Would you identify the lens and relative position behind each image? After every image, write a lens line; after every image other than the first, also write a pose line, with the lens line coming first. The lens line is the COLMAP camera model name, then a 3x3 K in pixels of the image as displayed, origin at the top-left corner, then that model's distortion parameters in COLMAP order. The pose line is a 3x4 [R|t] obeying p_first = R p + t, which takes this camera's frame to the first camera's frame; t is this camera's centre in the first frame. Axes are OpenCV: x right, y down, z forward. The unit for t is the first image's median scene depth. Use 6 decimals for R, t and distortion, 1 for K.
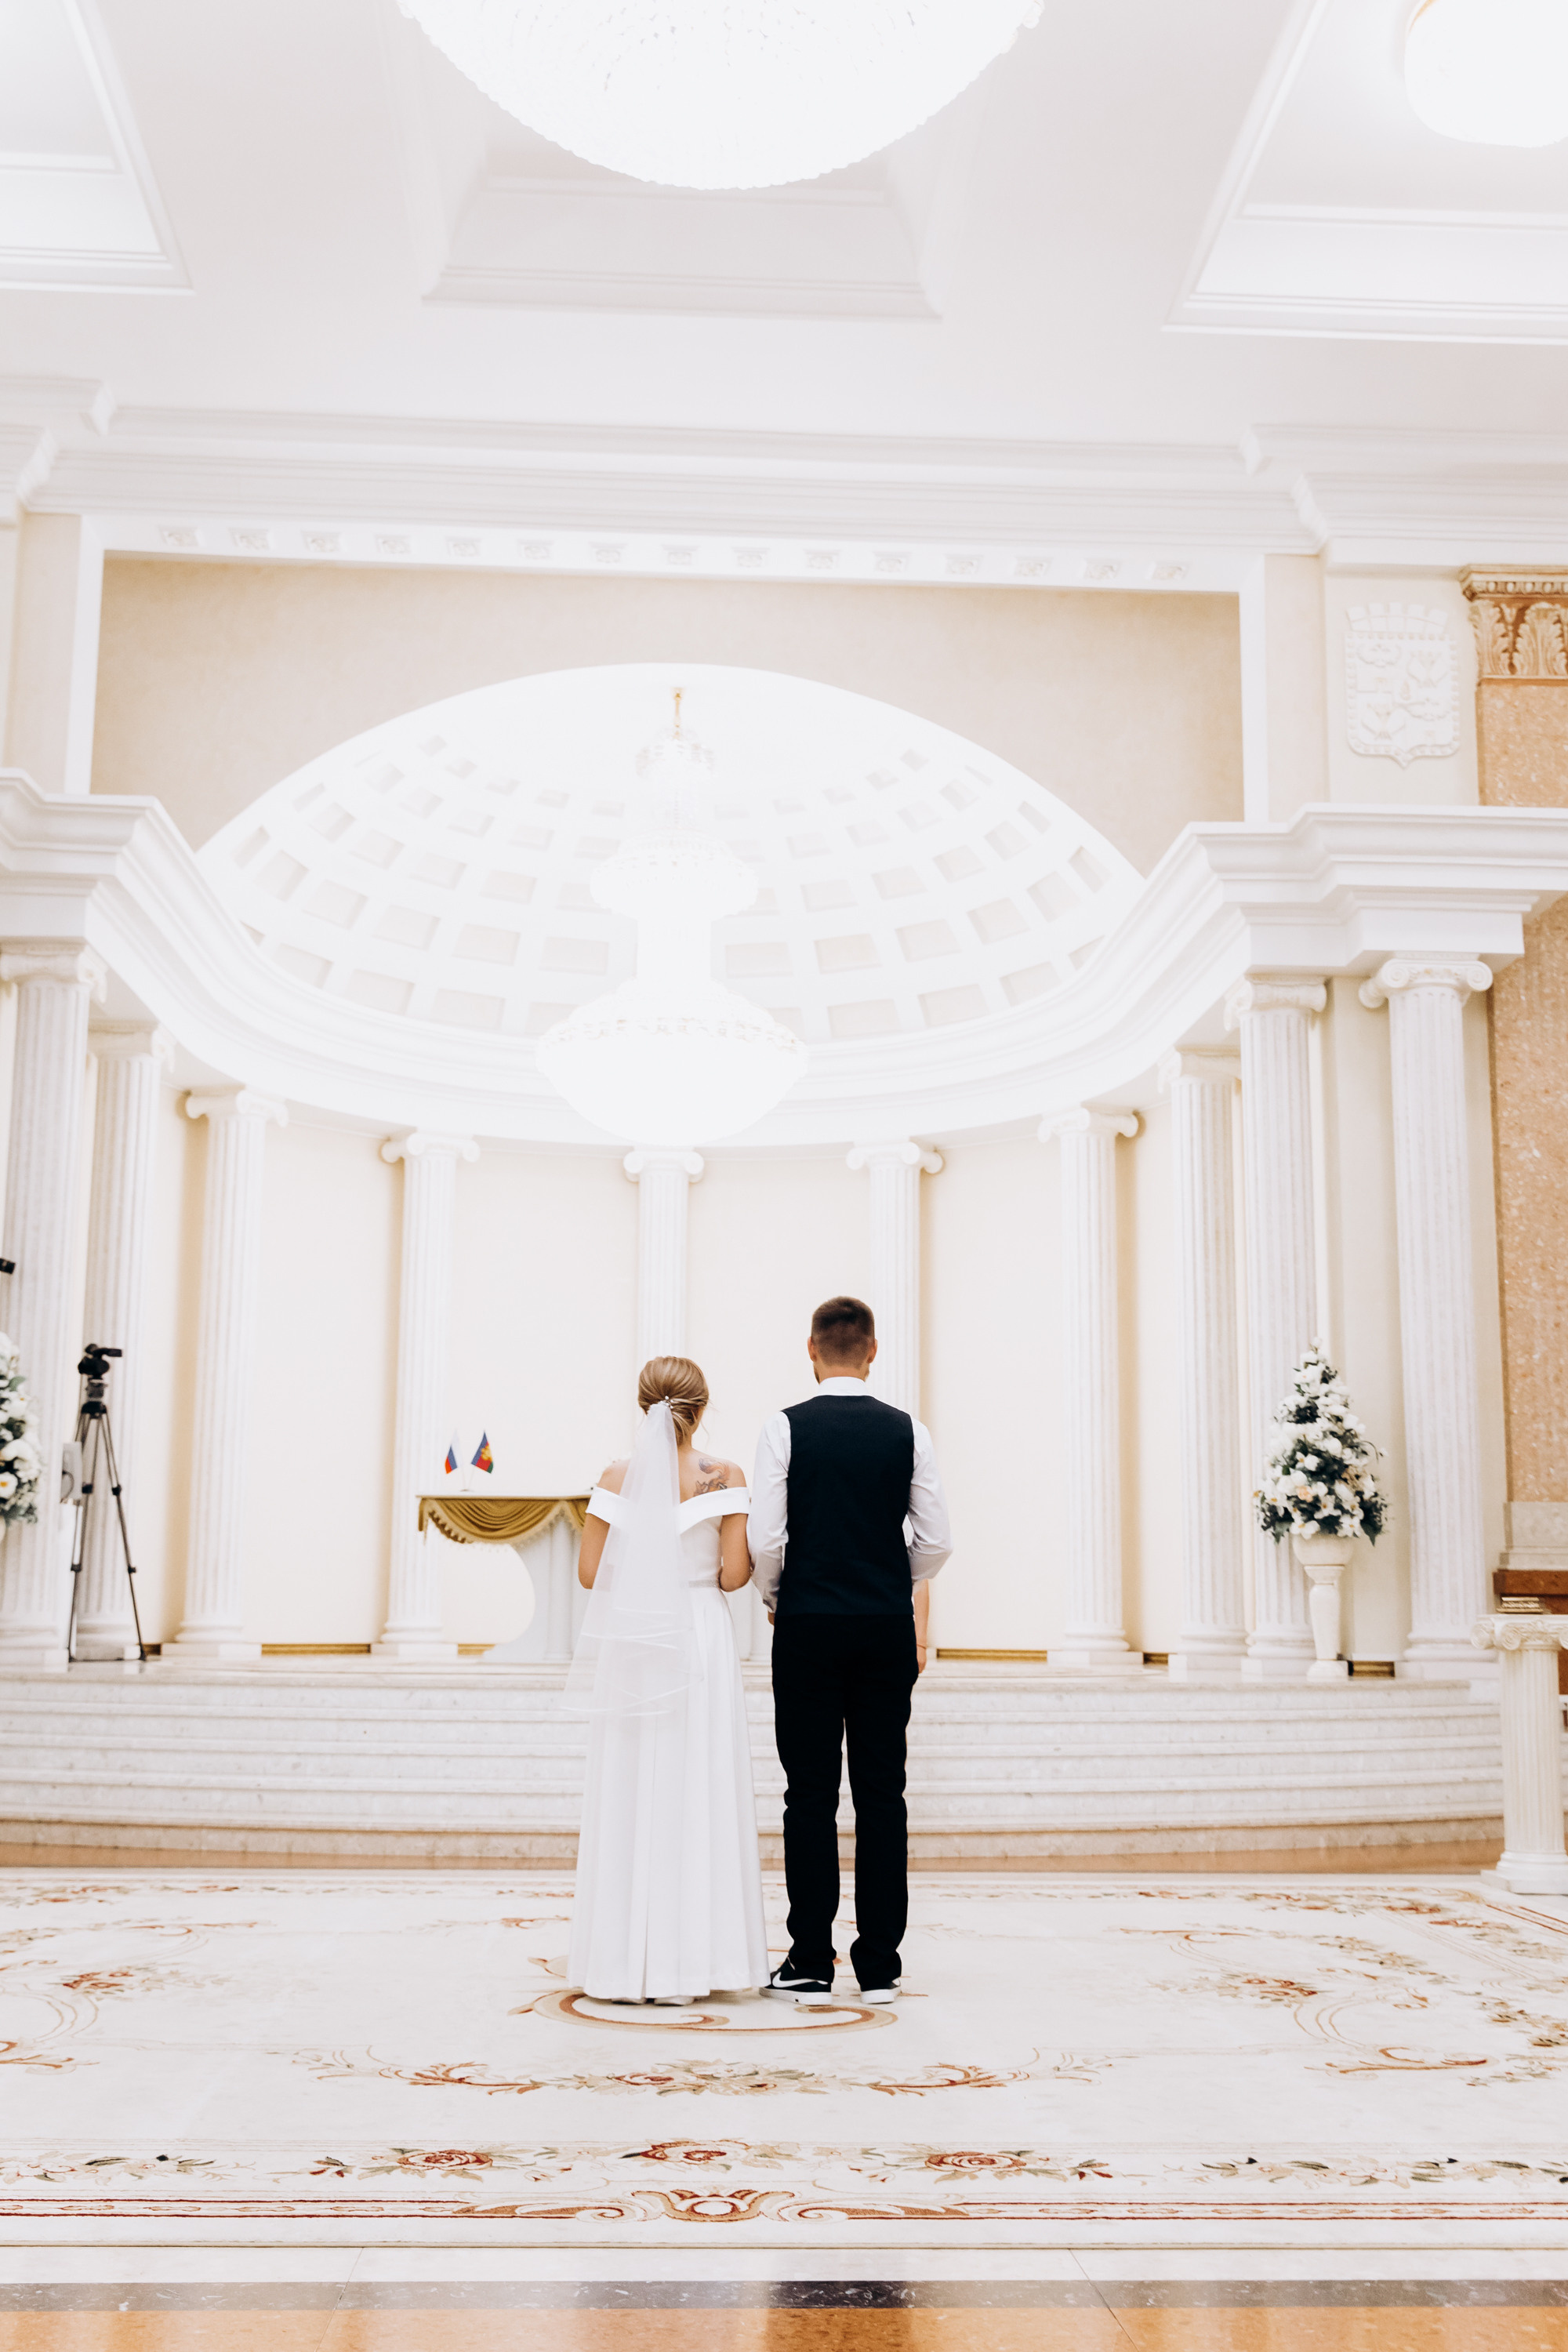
lens RADIAL K [[2325.4, 0, 736.0], [0, 2325.4, 1241.5], [0, 0, 1]] dist [0.028455, -0.003381]
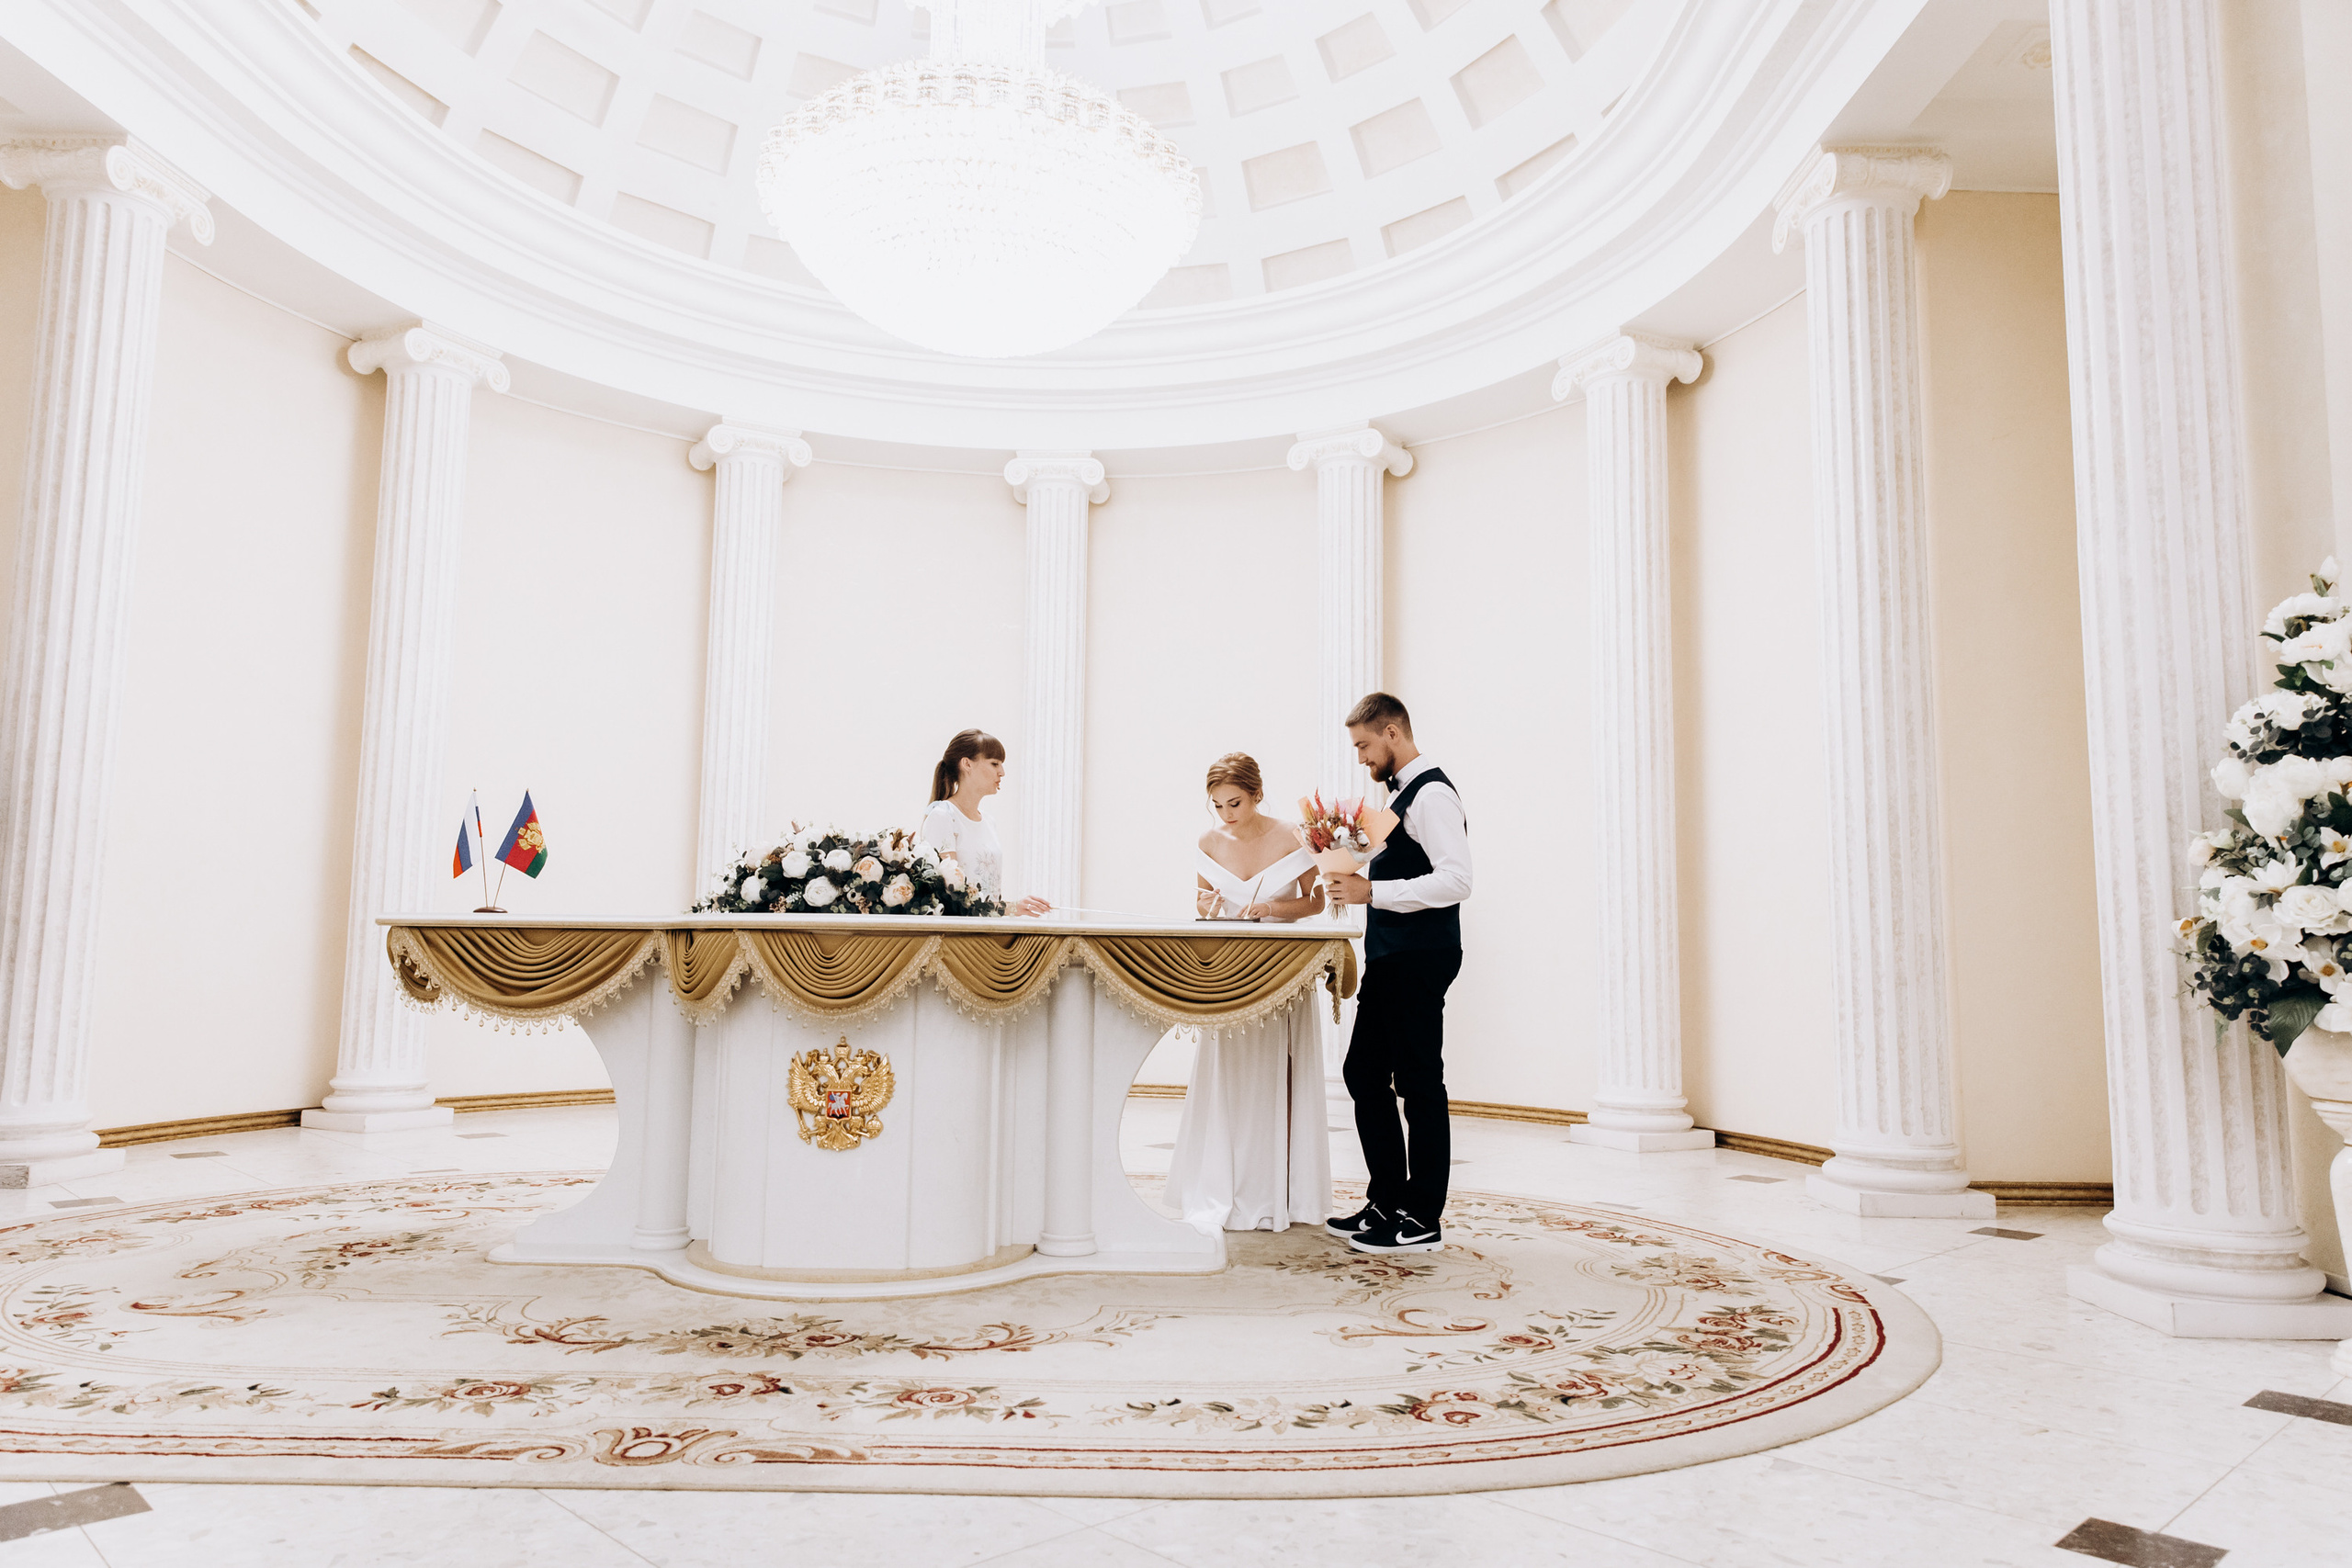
lens RADIAL K [[1554.5, 0, 1185.5], [0, 1554.5, 777.8], [0, 0, 1]] dist [0.009199, -0.002176]
pose [[0.998924, -0.003583, -0.046241, 0.052807], [0.005708, 0.998929, 0.045915, 0.064629], [0.046027, -0.046129, 0.997875, 0.681095]]
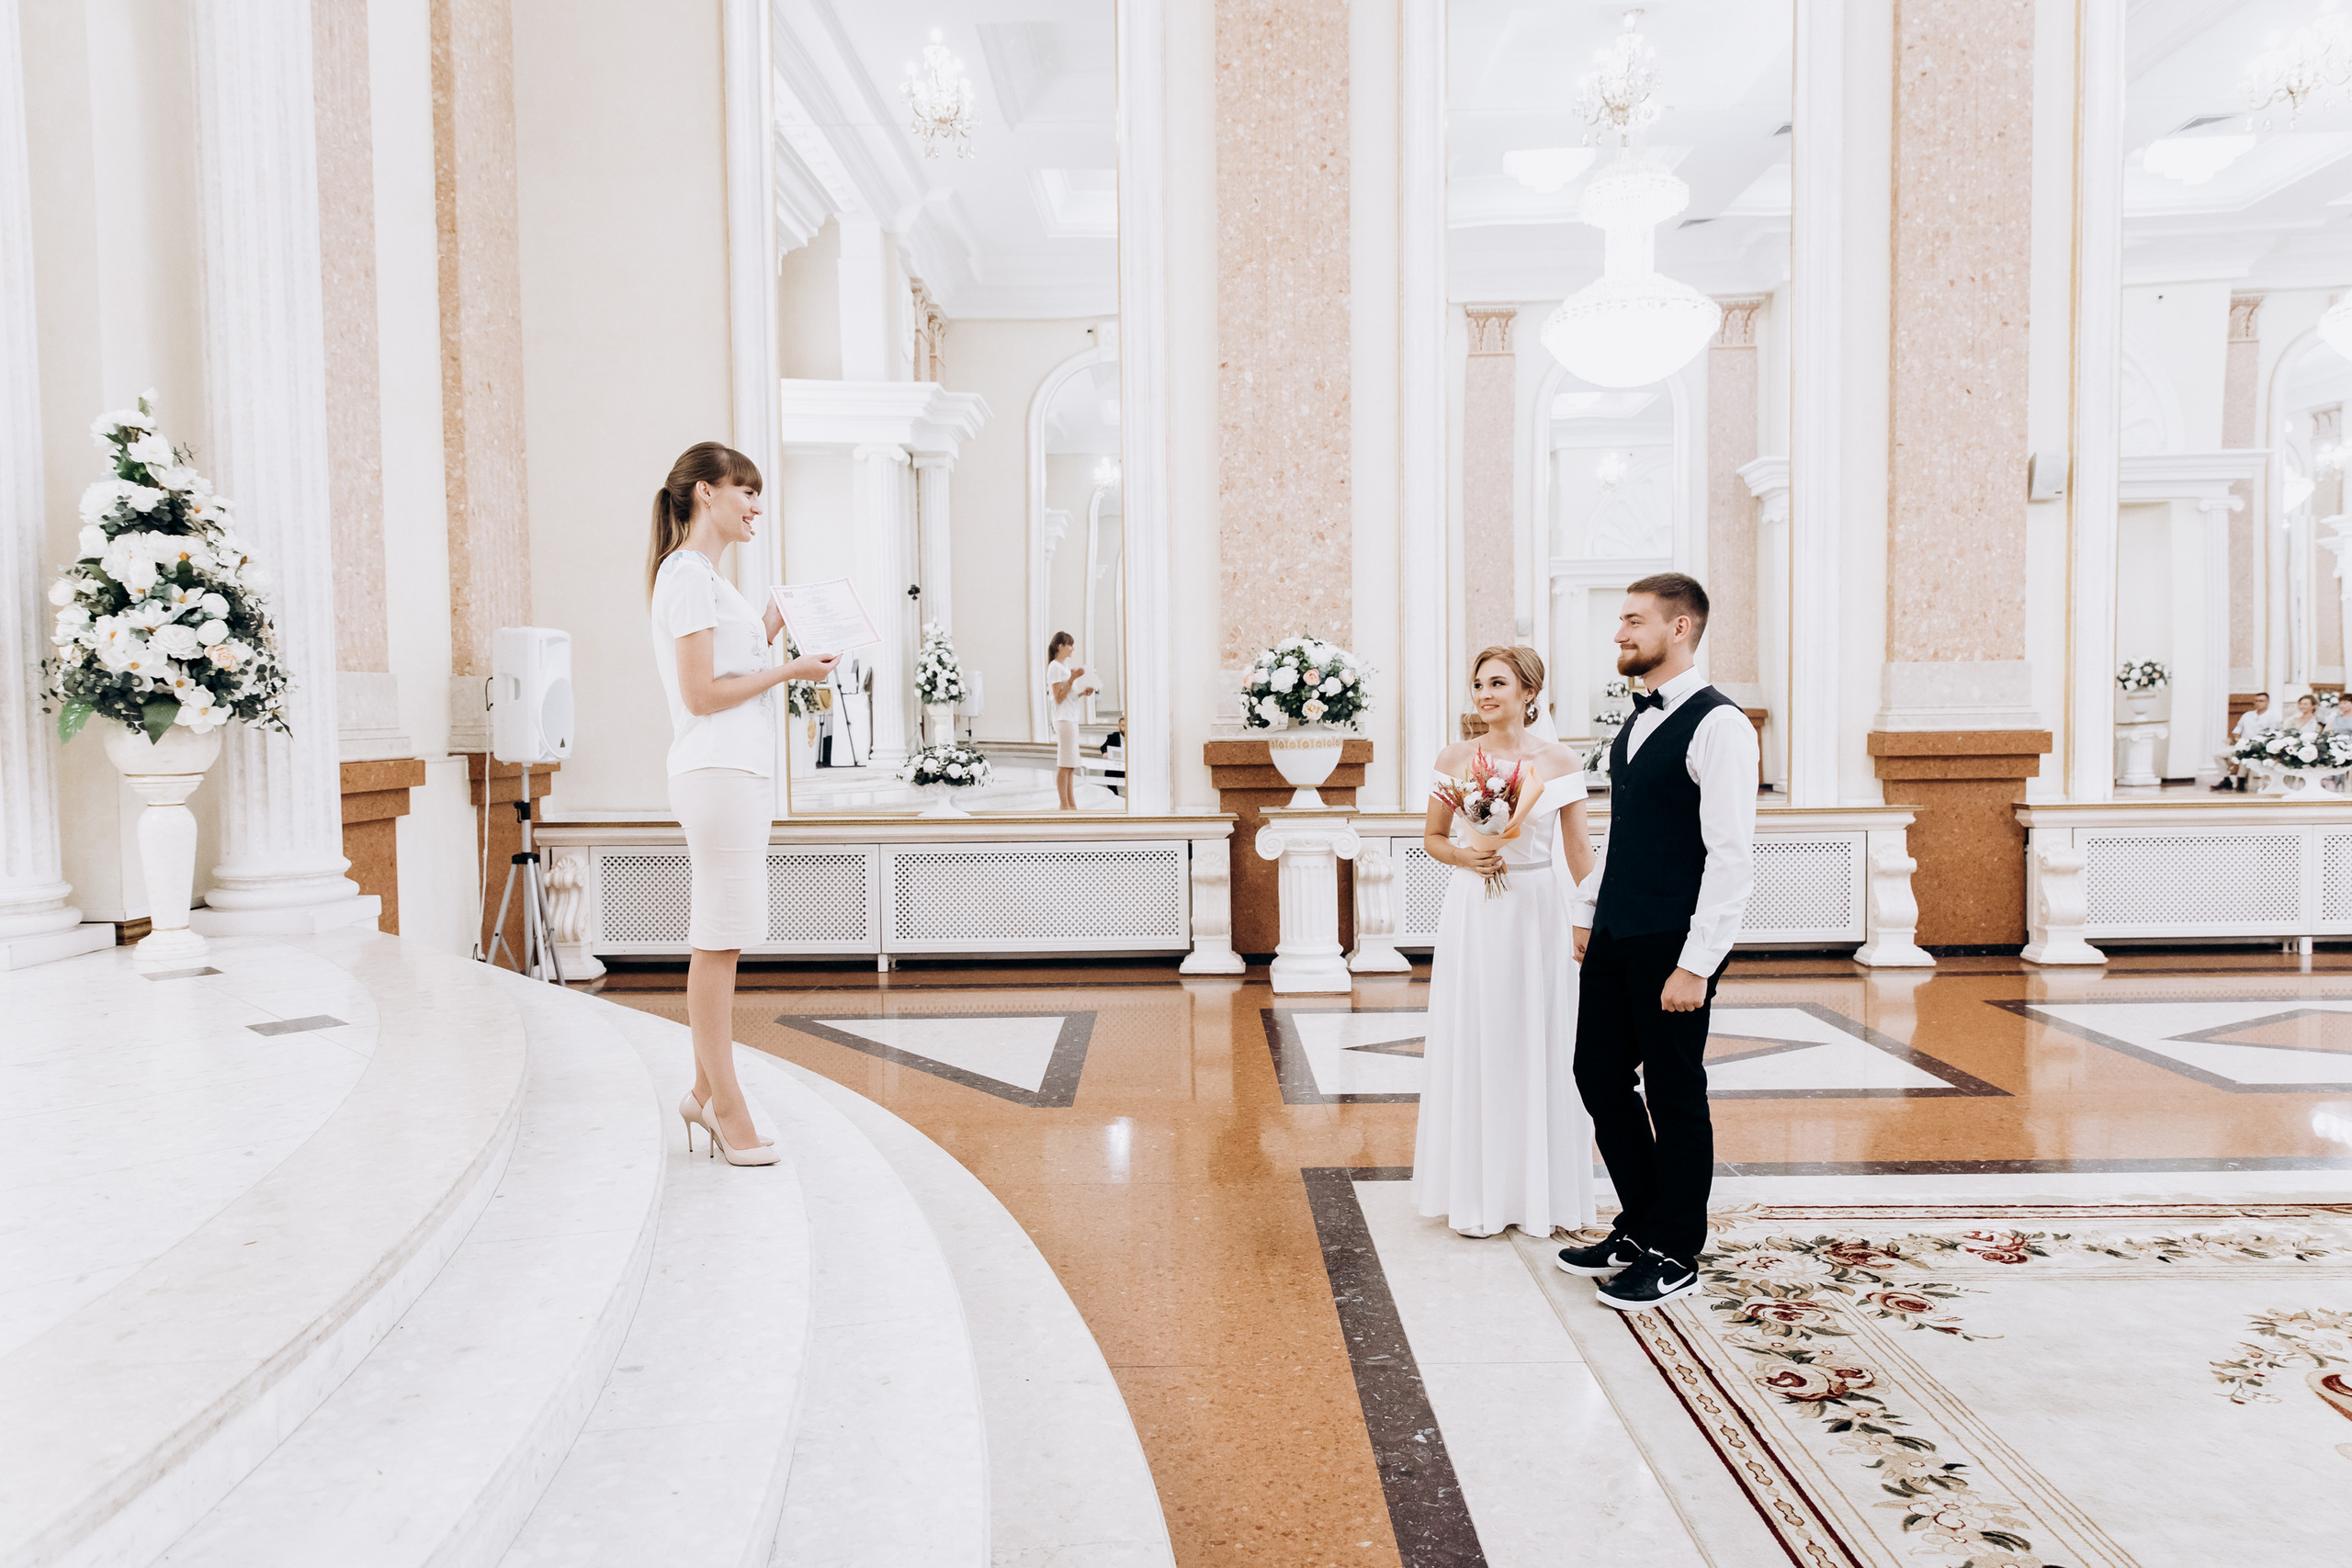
lens RADIAL K [[1554.5, 0, 1185.5], [0, 1554.5, 777.8], [0, 0, 1]] dist [0.009199, -0.002176]
pose [[0.036829, -0.056100, 0.997746, -0.131488], [-0.150705, 0.986692, 0.061042, 0.072153], [-0.987892, -0.152614, 0.027884, 0.693335]]
